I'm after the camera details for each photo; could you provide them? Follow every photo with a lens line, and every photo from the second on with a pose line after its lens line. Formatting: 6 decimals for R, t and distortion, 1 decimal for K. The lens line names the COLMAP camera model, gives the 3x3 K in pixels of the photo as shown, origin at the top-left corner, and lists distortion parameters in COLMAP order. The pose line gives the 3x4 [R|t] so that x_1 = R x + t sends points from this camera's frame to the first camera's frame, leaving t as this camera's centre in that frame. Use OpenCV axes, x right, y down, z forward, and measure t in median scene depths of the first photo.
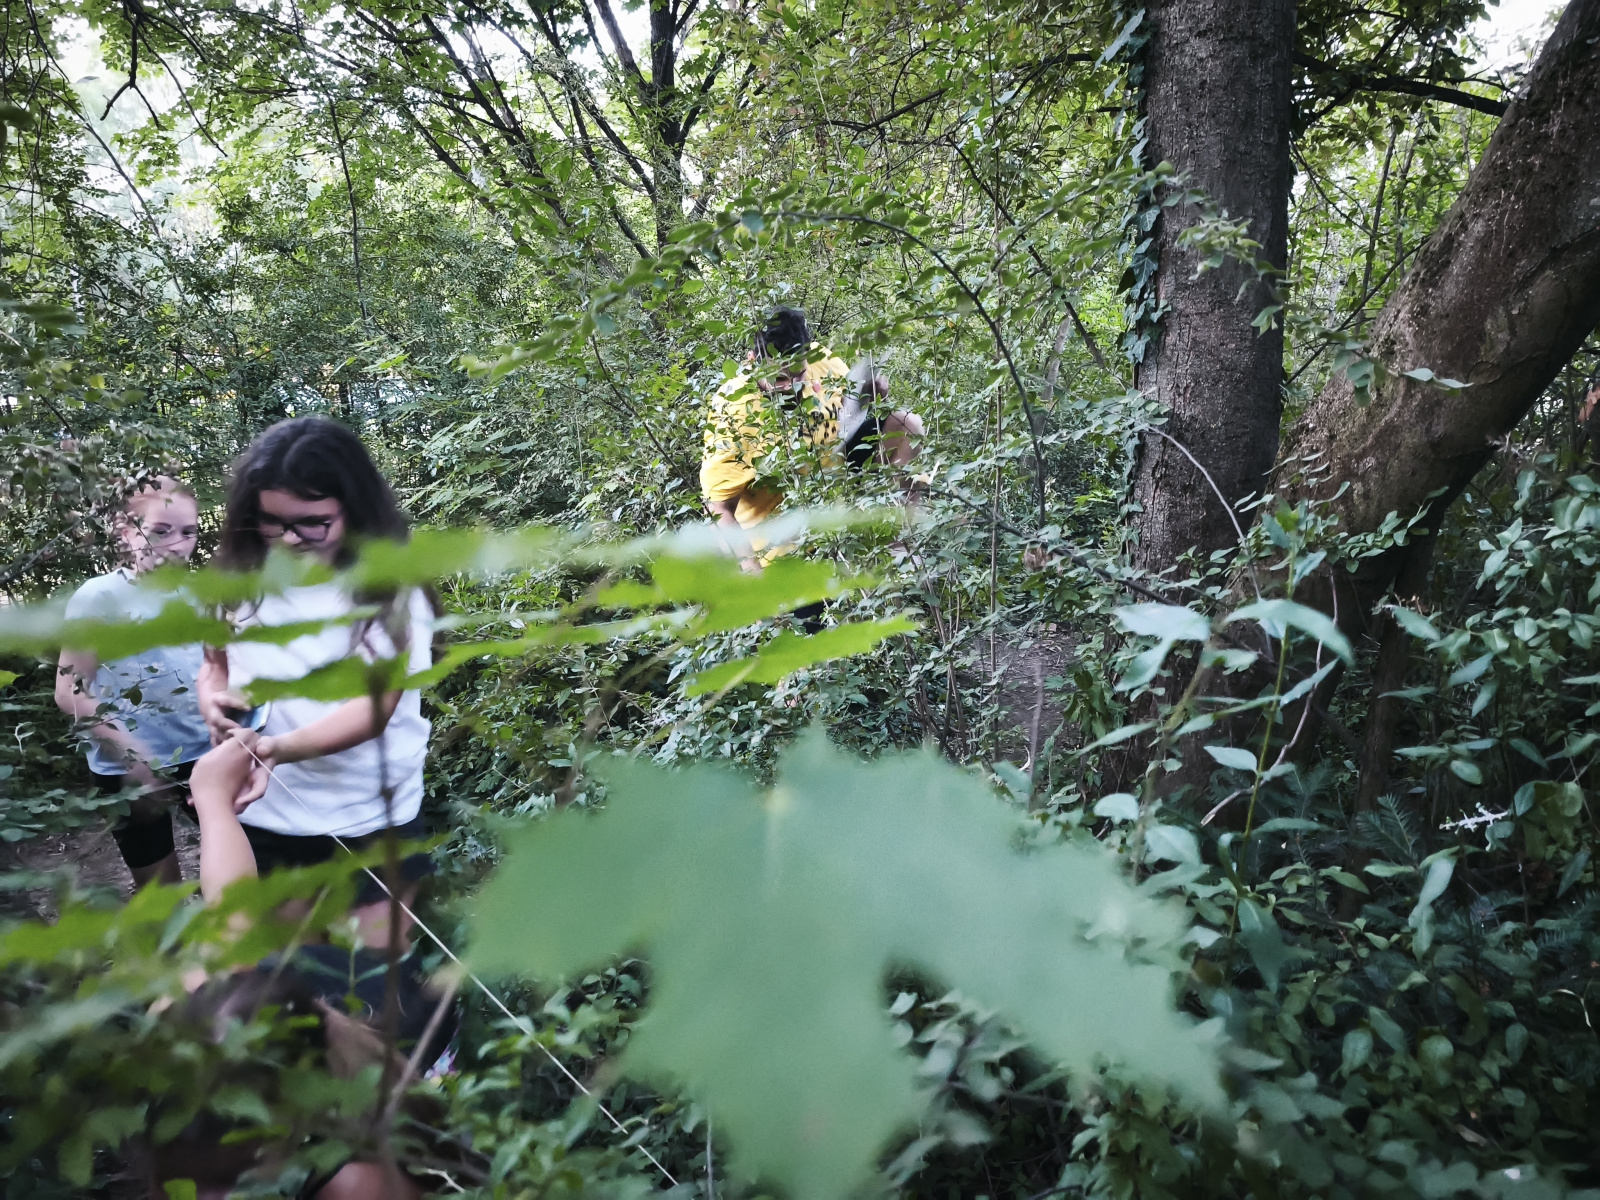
lens RADIAL K [[1069.1, 0, 789.9], [0, 1069.1, 599.5], [0, 0, 1]] dist [-0.000597, -0.003552]
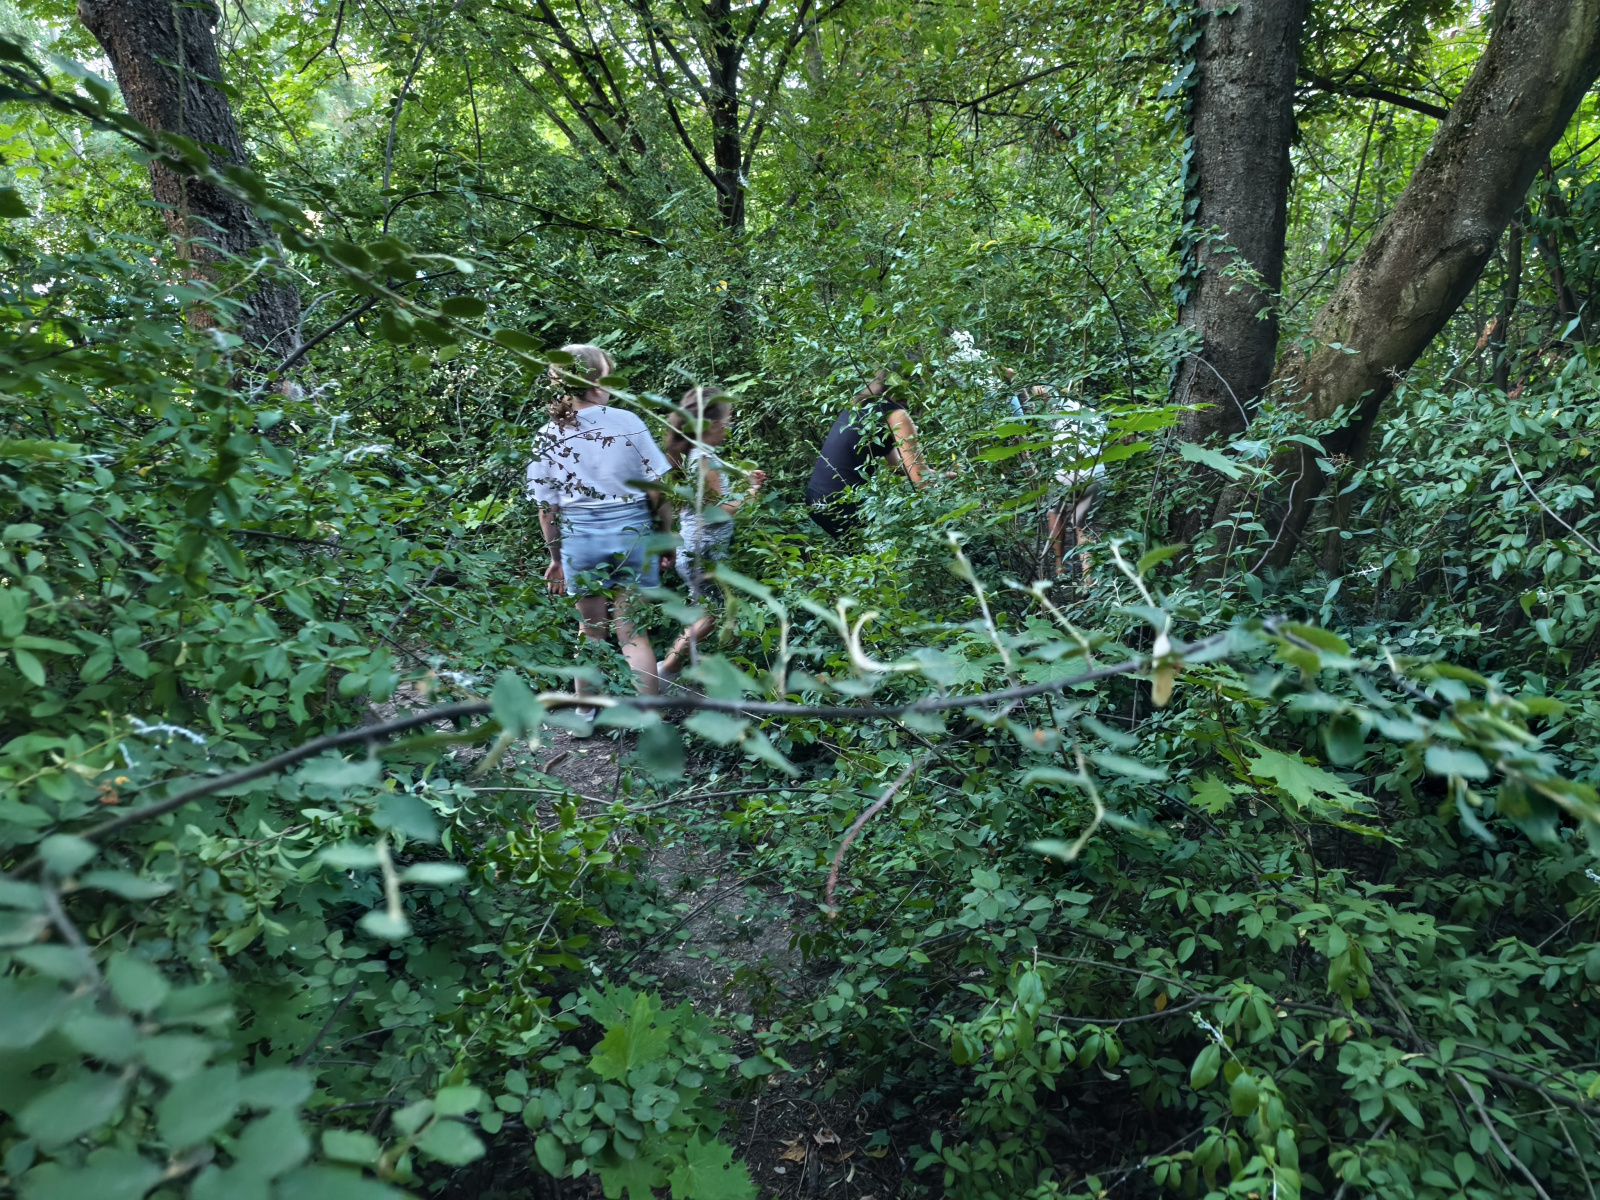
lens RADIAL K [[1069.1, 0, 797.4], [0, 1069.1, 602.7], [0, 0, 1]] dist [-0.000597, -0.003552]
pose [[0.999936, -0.005782, 0.009744, -0.236285], [0.004808, 0.995252, 0.097216, 0.042276], [-0.010260, -0.097163, 0.995216, -0.533977]]
